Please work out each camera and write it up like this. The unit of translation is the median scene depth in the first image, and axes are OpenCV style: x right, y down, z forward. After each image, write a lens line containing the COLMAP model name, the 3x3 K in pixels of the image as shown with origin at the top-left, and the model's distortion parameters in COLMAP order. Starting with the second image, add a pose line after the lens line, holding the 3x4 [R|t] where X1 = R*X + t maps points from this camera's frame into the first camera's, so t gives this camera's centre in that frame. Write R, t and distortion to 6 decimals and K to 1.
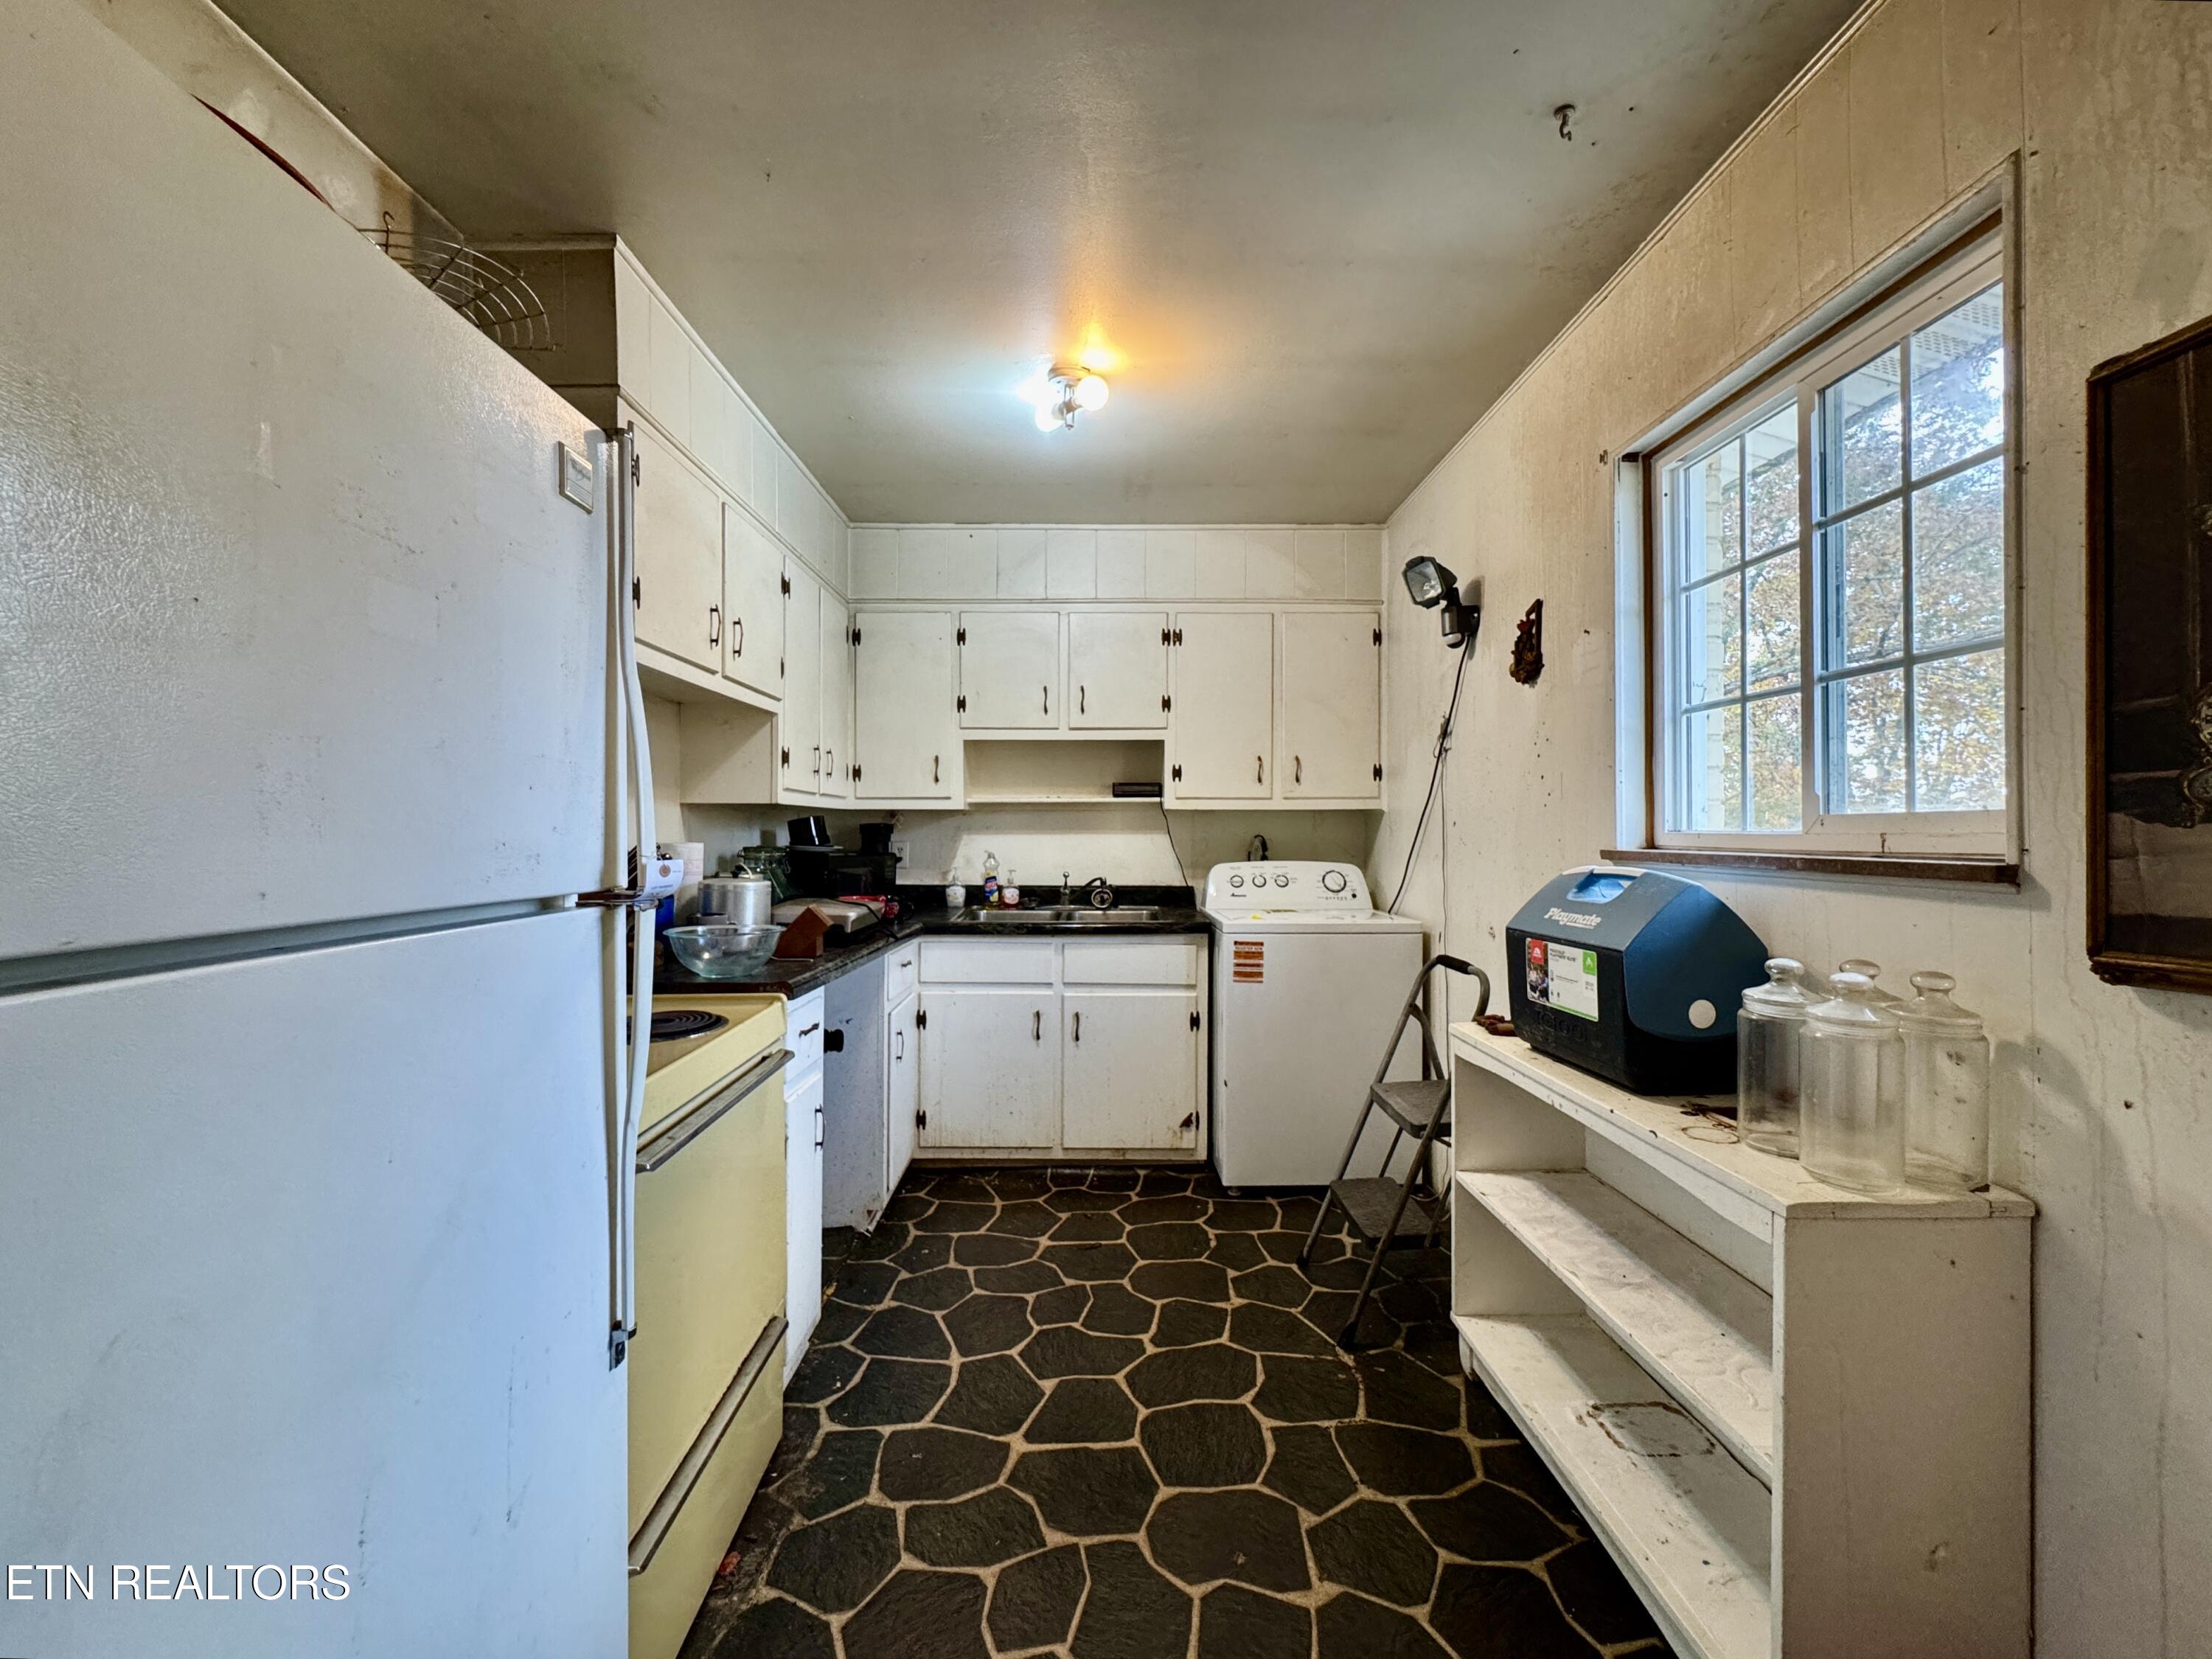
lens RADIAL K [[914.2, 0, 1104.7], [0, 914.2, 834.5], [0, 0, 1]] dist [-0.000929, 0.000008]
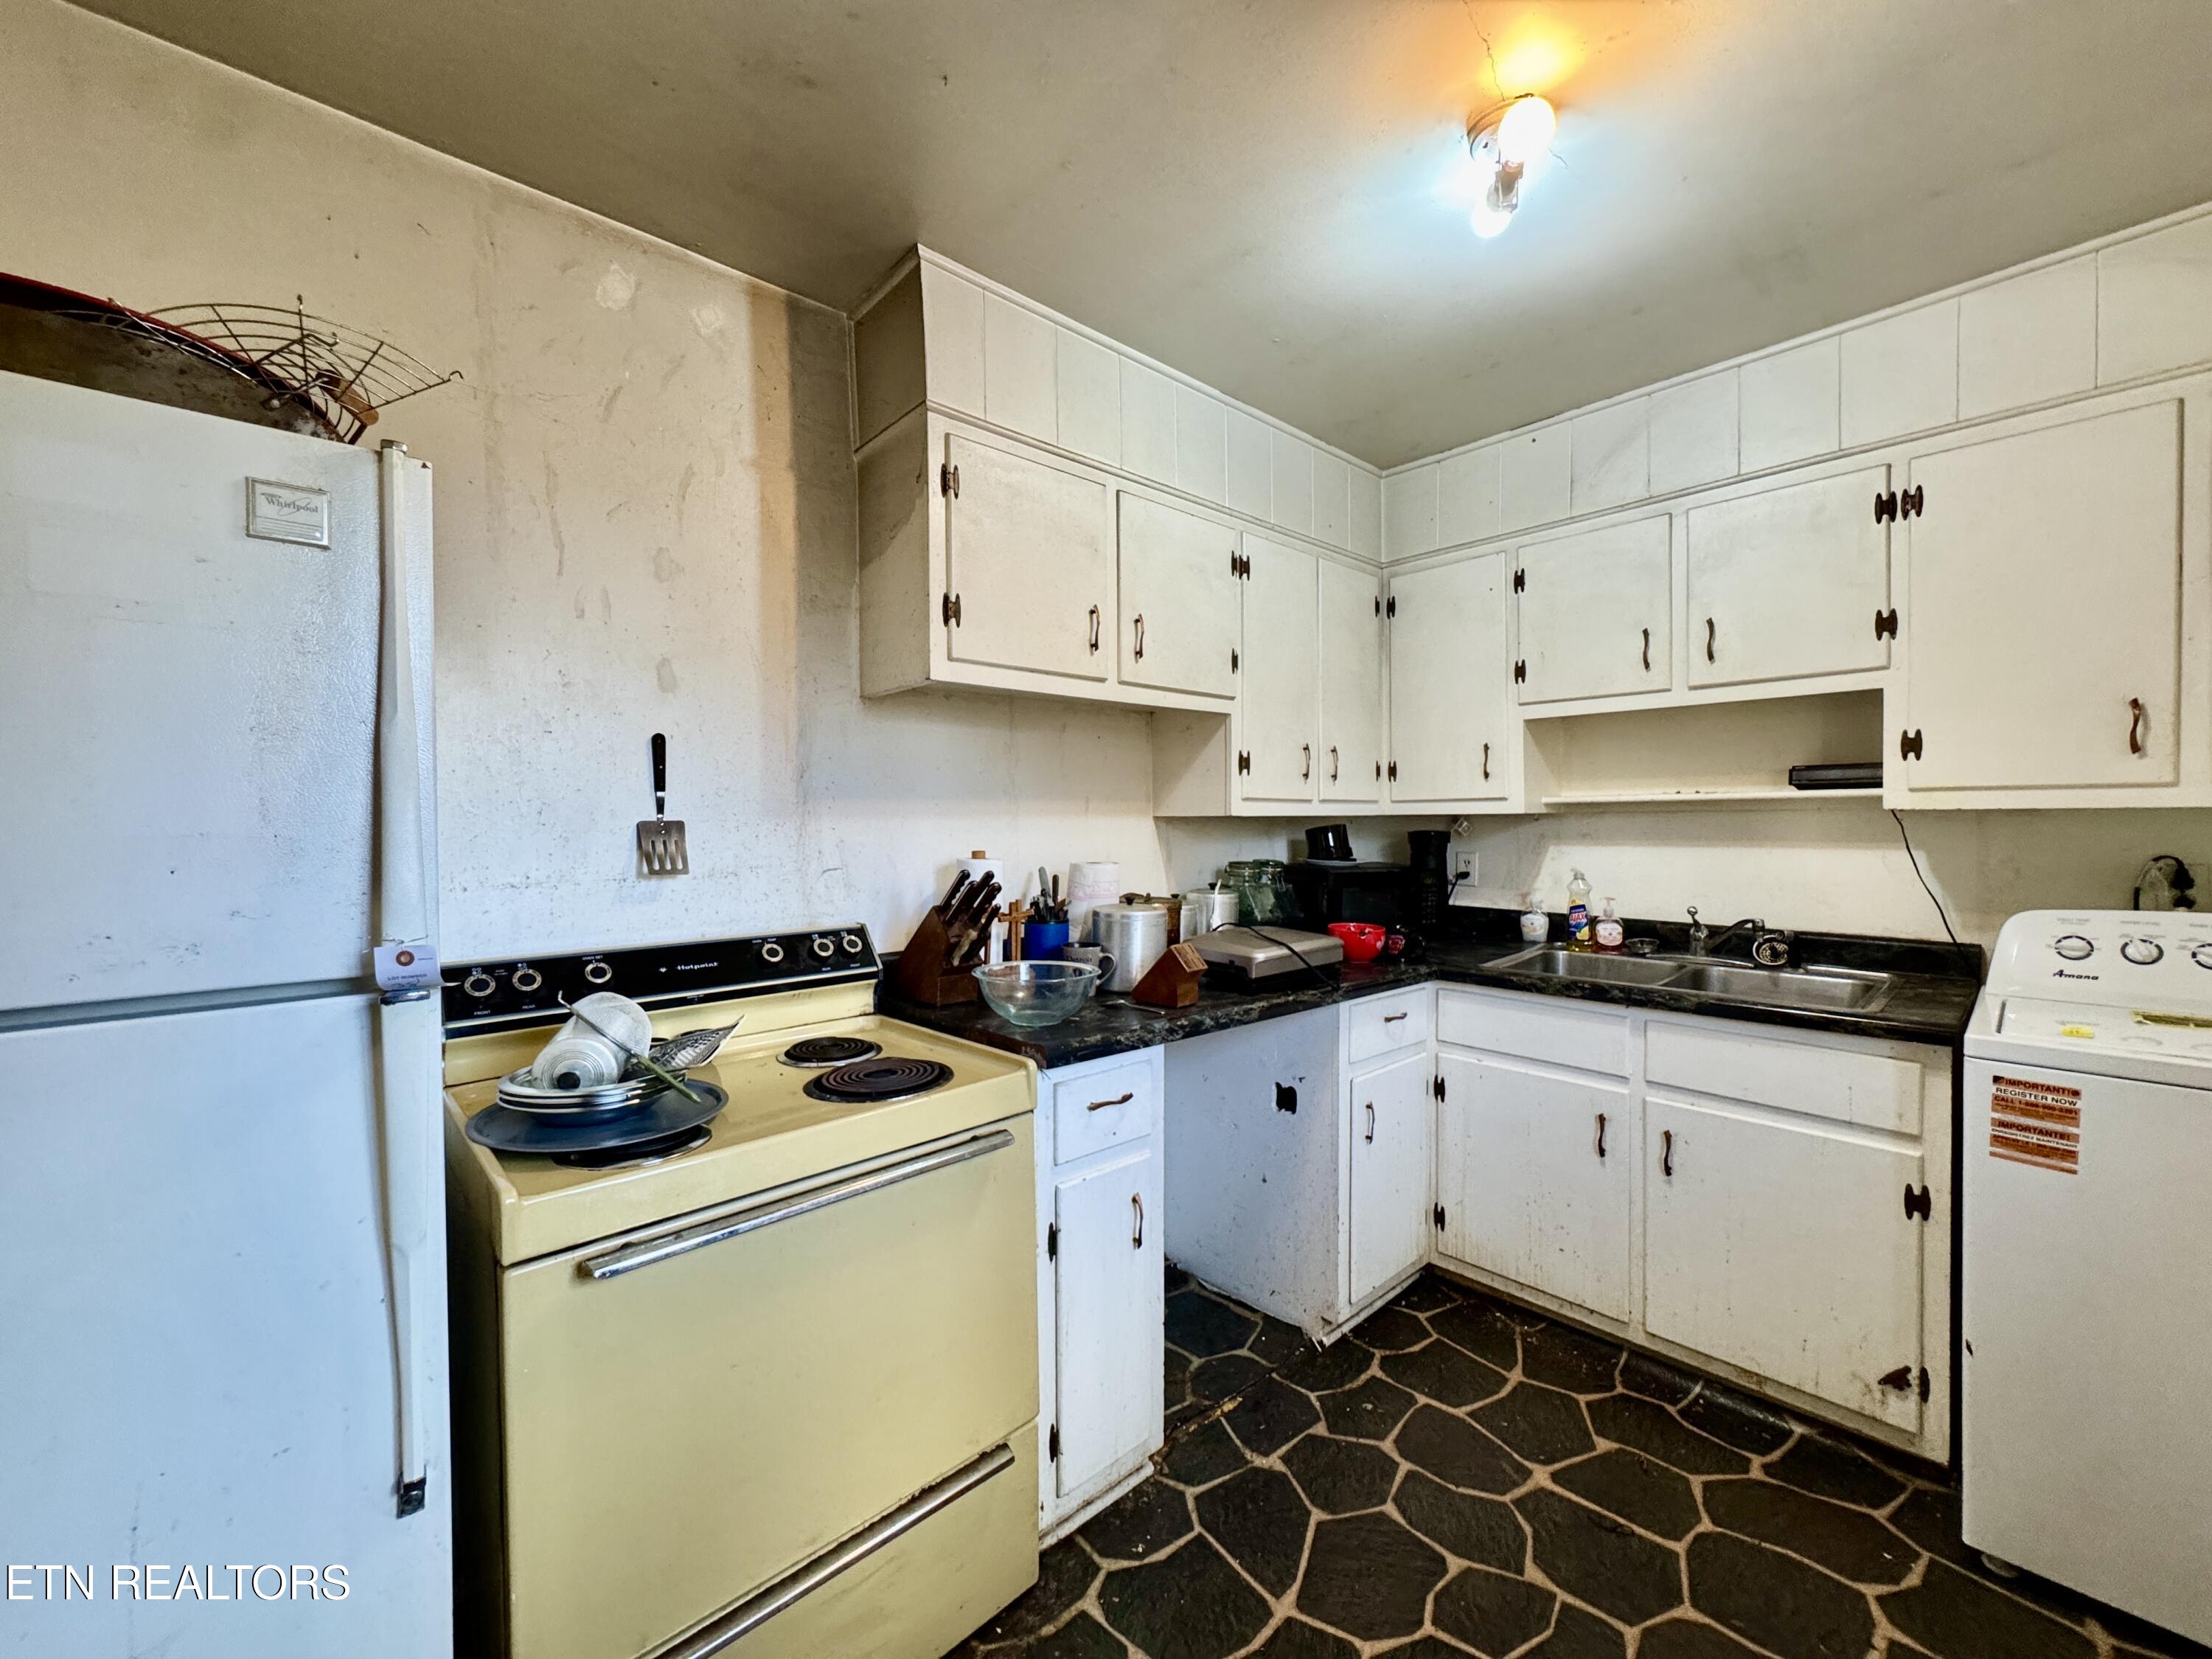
lens RADIAL K [[885.6, 0, 1104.9], [0, 885.6, 831.0], [0, 0, 1]] dist [-0.000815, 0.000070]
pose [[0.666515, 0.004118, -0.745480, 0.169137], [0.005807, 0.999926, 0.010715, -0.025273], [0.745469, -0.011471, 0.666442, 0.292940]]
